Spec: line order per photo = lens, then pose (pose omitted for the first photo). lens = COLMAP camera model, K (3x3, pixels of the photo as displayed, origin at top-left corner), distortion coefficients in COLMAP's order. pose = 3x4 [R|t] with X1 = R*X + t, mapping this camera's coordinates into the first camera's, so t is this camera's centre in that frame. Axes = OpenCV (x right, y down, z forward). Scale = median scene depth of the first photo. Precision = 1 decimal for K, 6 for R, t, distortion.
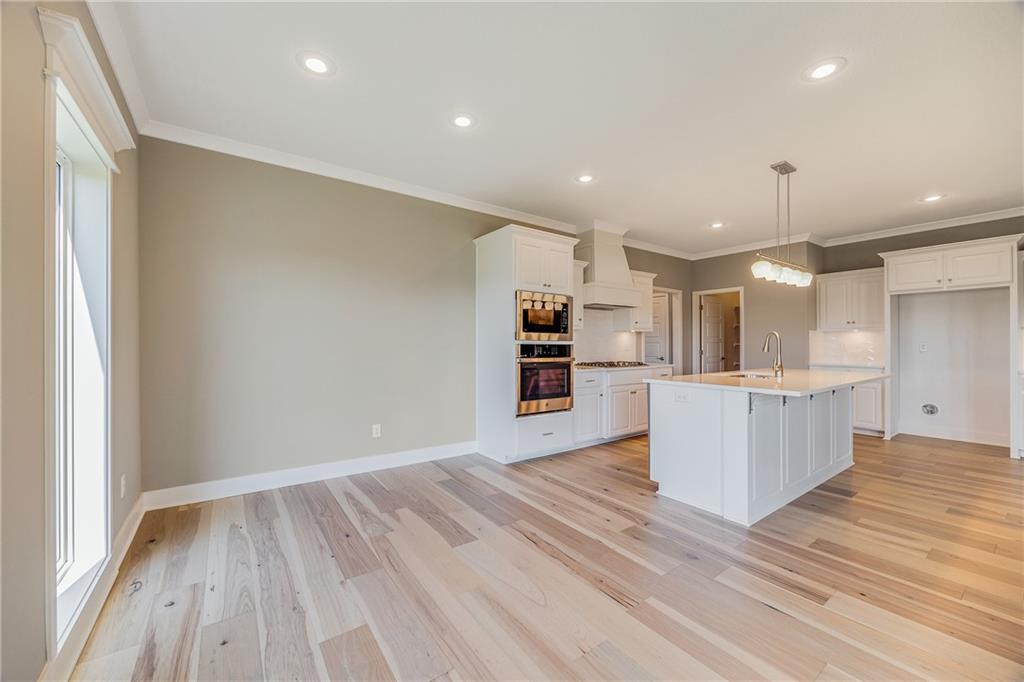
lens RADIAL K [[394.0, 0, 516.0], [0, 394.0, 351.3], [0, 0, 1]] dist [0.000096, 0.000000]
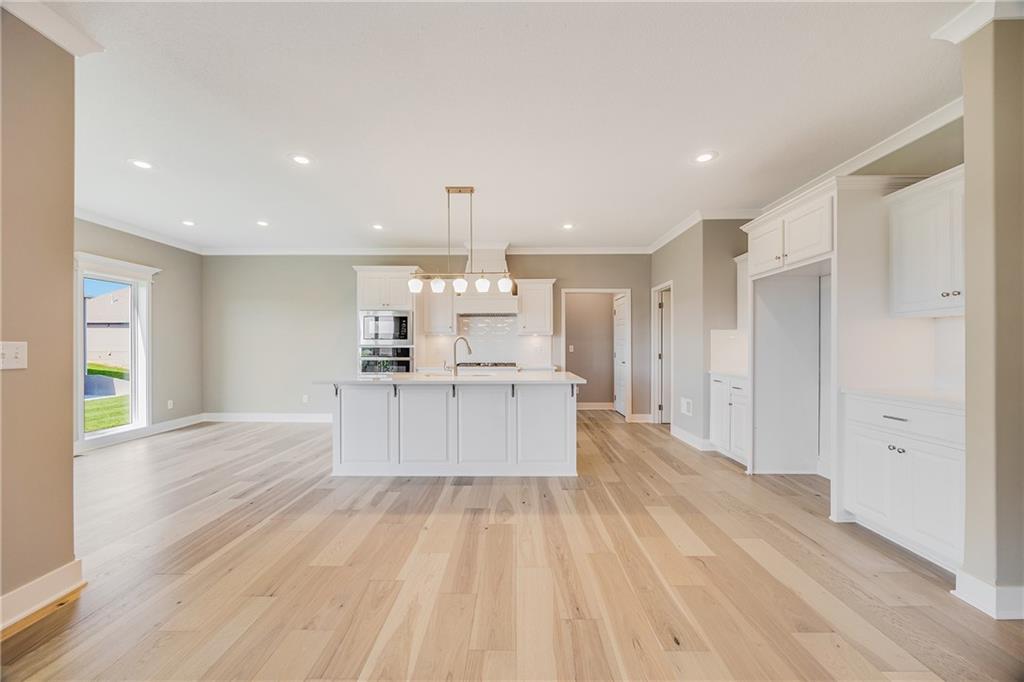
lens RADIAL K [[394.0, 0, 505.8], [0, 394.0, 349.7], [0, 0, 1]] dist [0.000096, 0.000000]
pose [[0.799552, 0.001891, -0.600594, 1.187994], [-0.009832, 0.999902, -0.009942, -0.000805], [0.600517, 0.013854, 0.799492, 0.147776]]
